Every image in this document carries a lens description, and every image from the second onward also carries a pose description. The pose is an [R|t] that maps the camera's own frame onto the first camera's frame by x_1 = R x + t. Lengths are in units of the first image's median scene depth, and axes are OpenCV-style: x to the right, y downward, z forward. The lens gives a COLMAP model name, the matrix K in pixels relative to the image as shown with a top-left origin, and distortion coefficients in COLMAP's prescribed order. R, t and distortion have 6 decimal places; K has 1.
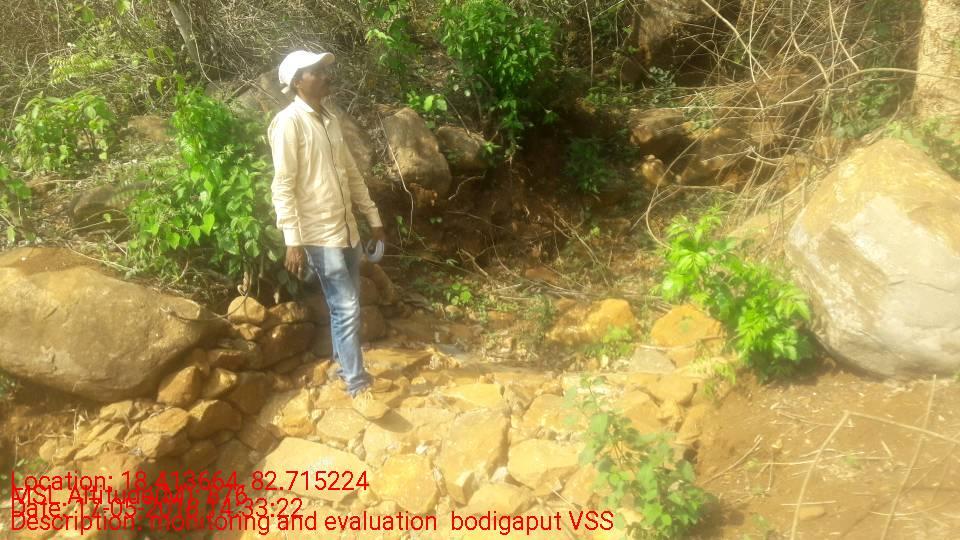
lens RADIAL K [[892.4, 0, 480.0], [0, 892.4, 270.0], [0, 0, 1]] dist [0.146288, -0.192211]
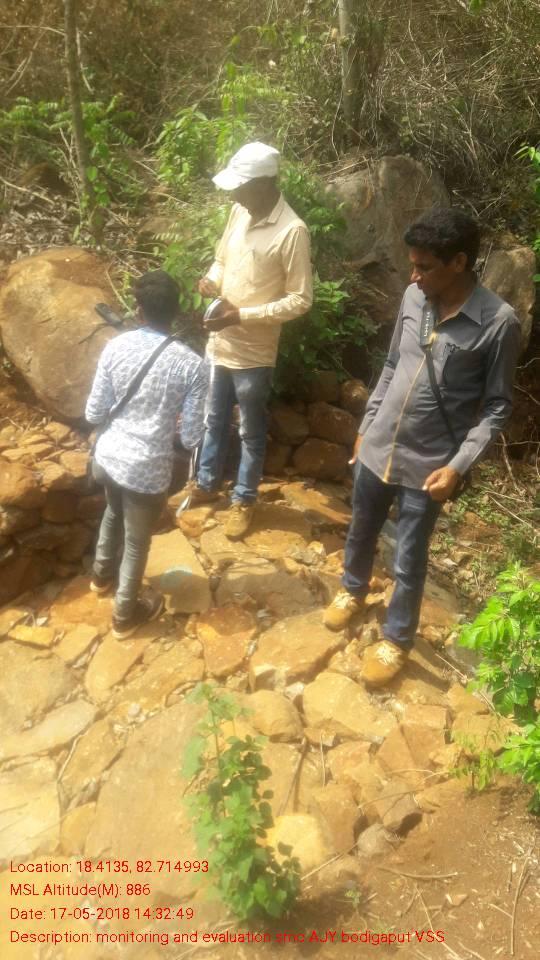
lens RADIAL K [[854.0, 0, 270.0], [0, 854.0, 480.0], [0, 0, 1]] dist [0.358600, -0.951992]
pose [[0.779810, 0.477755, -0.404532, 0.230669], [-0.395381, 0.876876, 0.273427, -0.167493], [0.485356, -0.053276, 0.872692, 0.214194]]
